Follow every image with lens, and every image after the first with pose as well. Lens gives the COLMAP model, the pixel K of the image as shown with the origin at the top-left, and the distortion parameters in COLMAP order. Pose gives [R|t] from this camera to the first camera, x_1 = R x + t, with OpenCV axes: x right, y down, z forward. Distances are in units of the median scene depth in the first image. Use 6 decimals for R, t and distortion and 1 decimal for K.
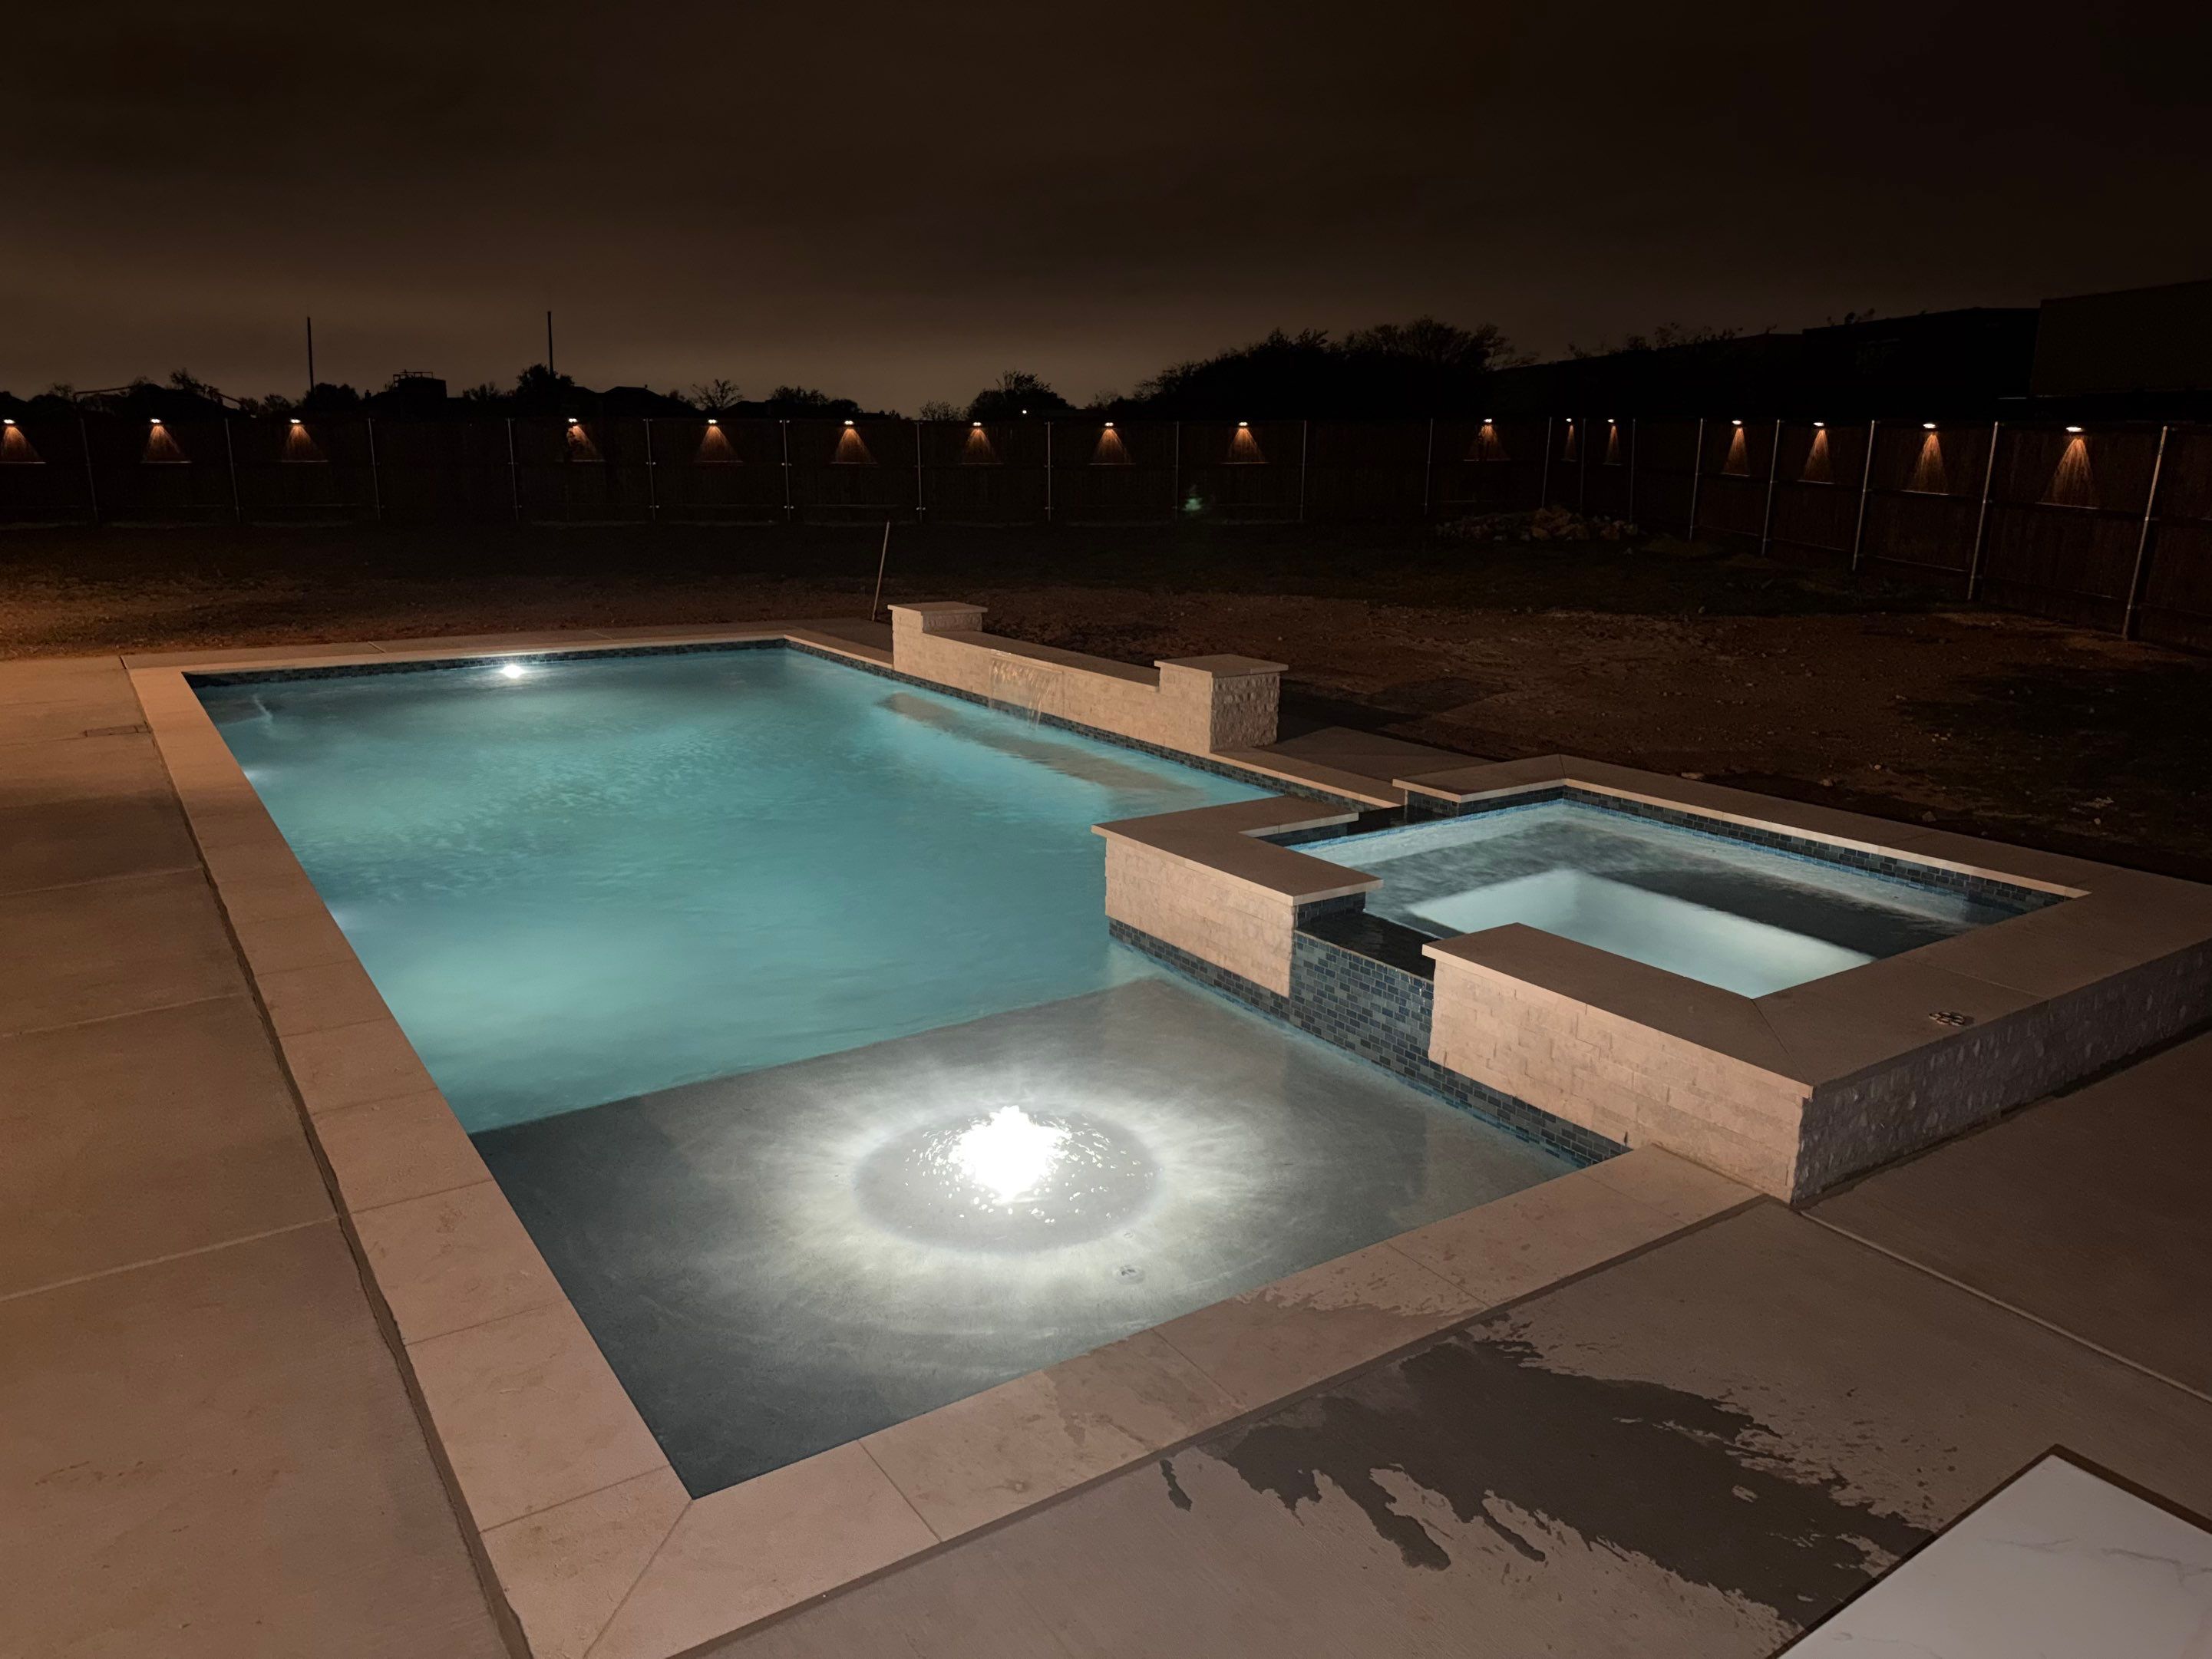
lens RADIAL K [[1547.9, 0, 1107.1], [0, 1547.9, 830.6], [0, 0, 1]] dist [0.003535, -0.000687]
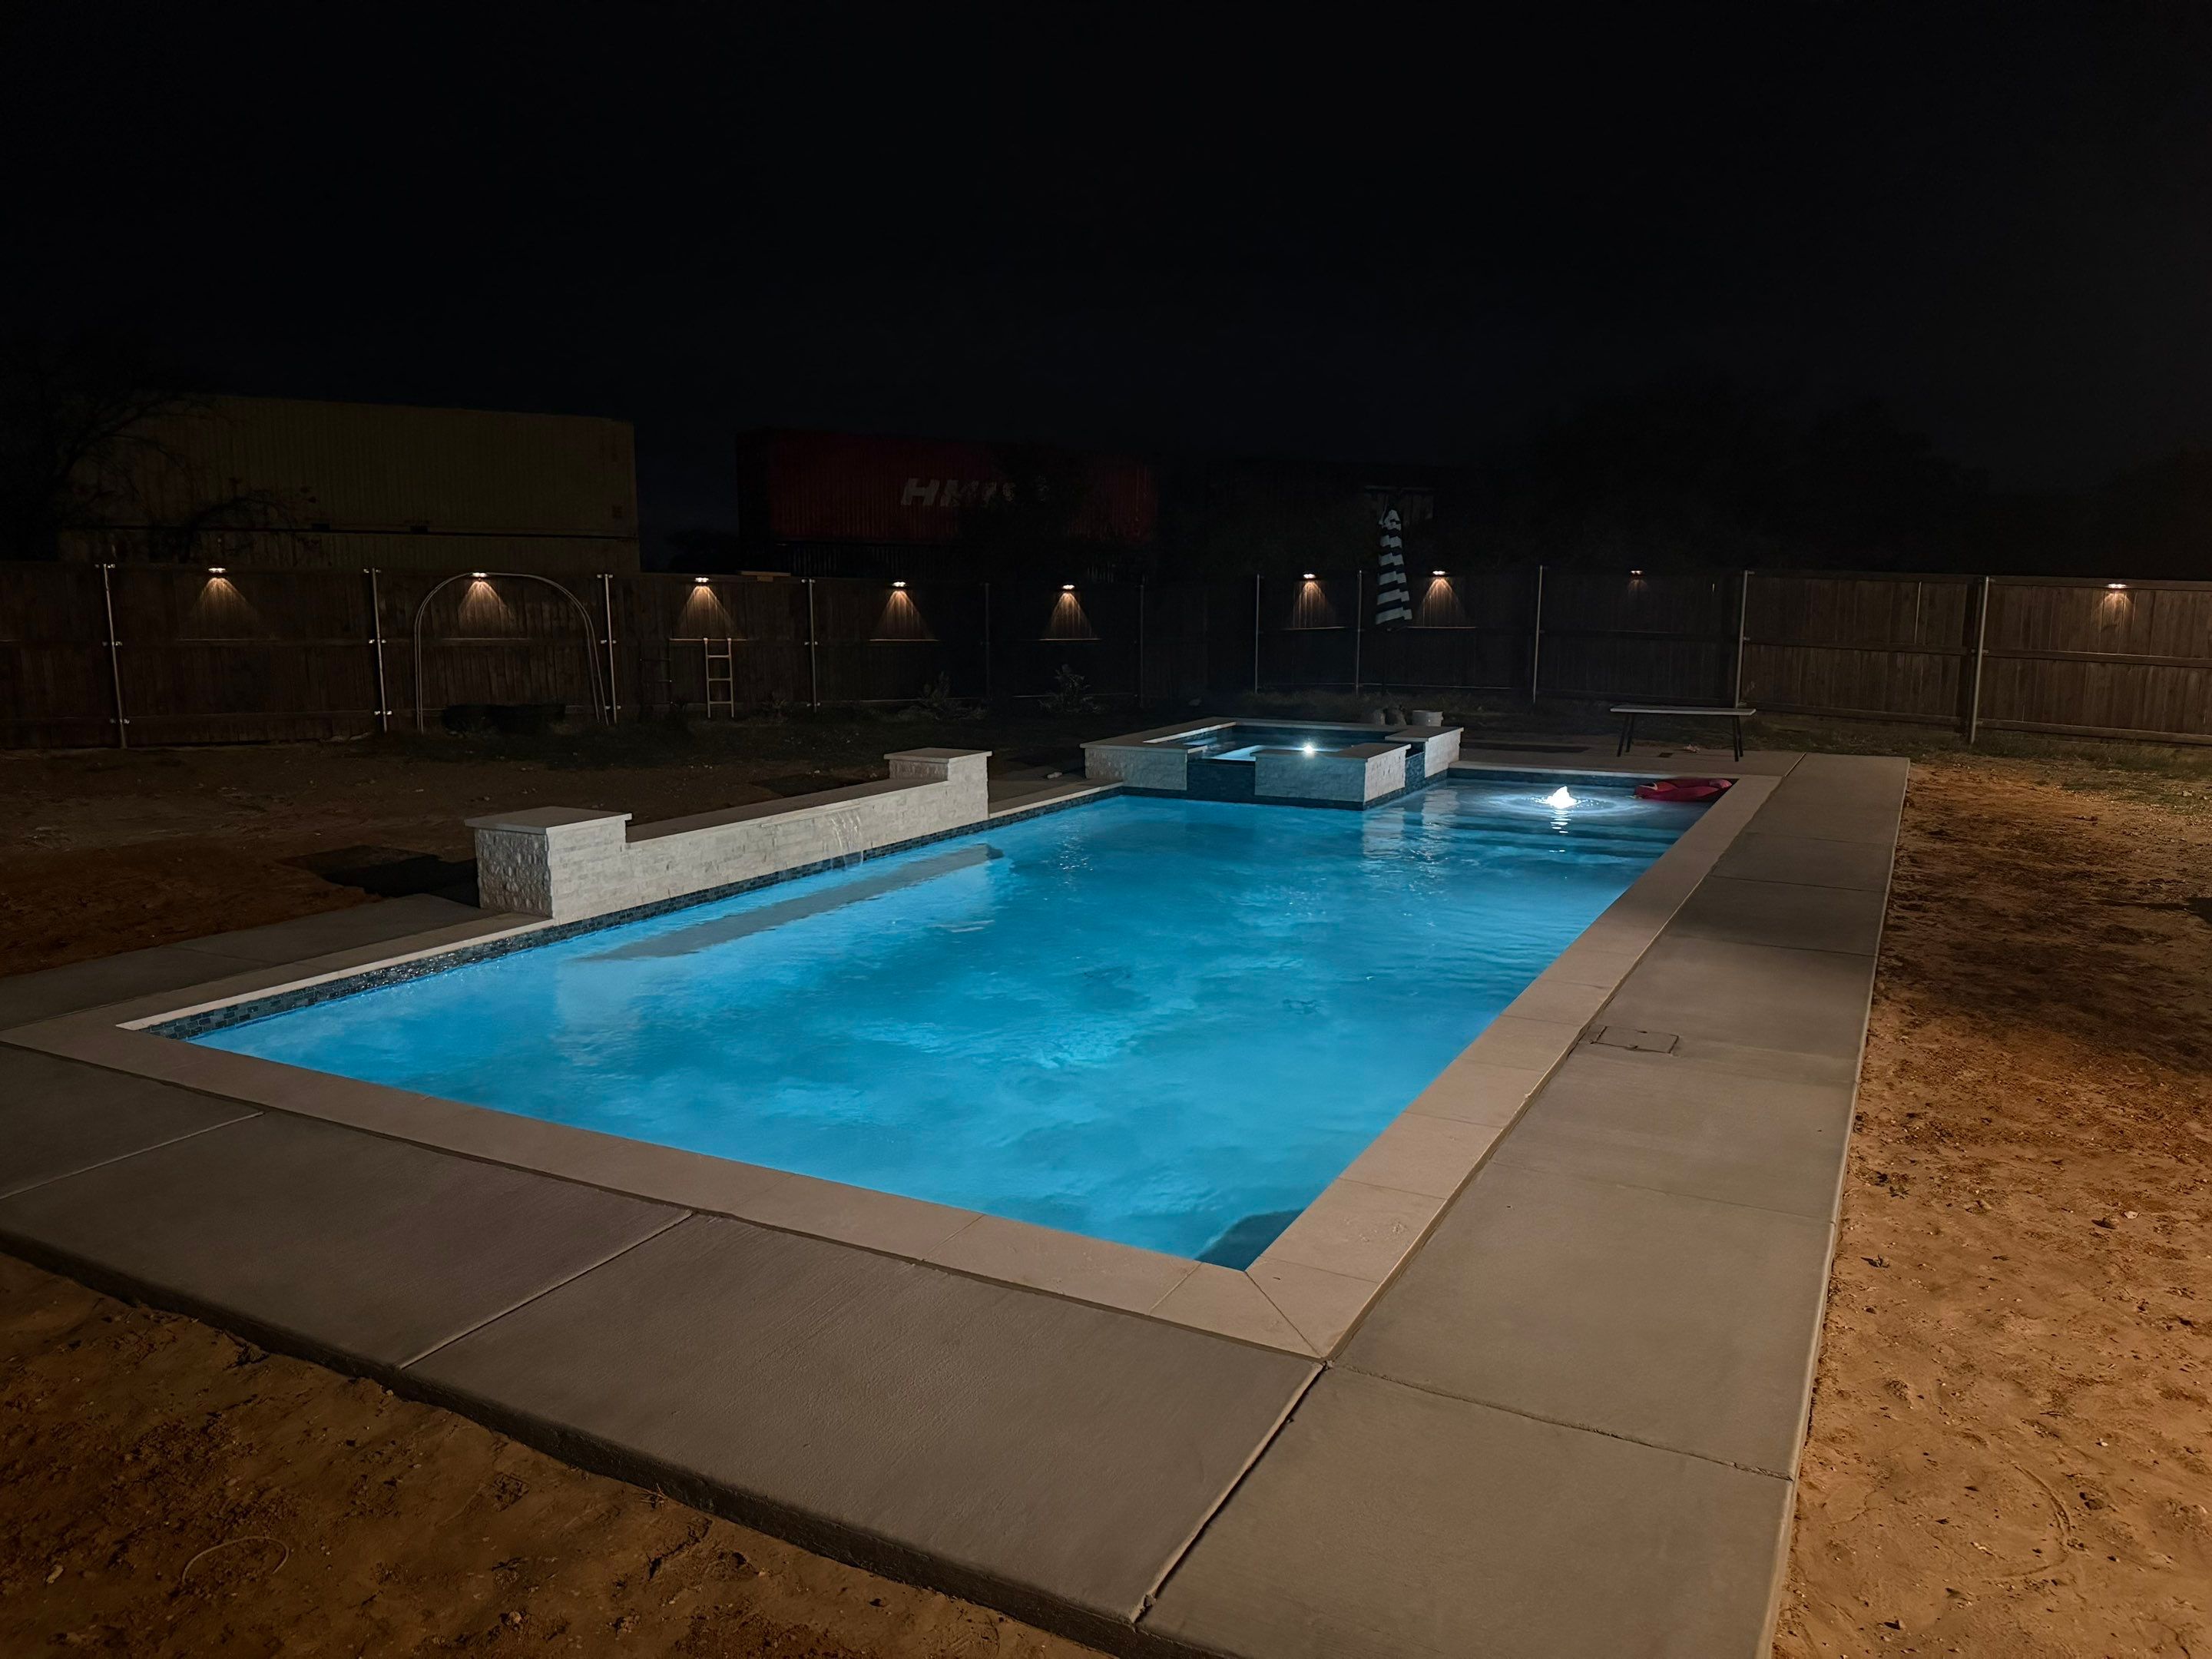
lens RADIAL K [[1548.0, 0, 1103.1], [0, 1548.0, 829.7], [0, 0, 1]] dist [0.003535, -0.000687]
pose [[-0.465031, -0.179761, 0.866852, -0.961432], [0.182263, 0.938752, 0.292448, -0.348386], [-0.866329, 0.293993, -0.403784, 1.263572]]
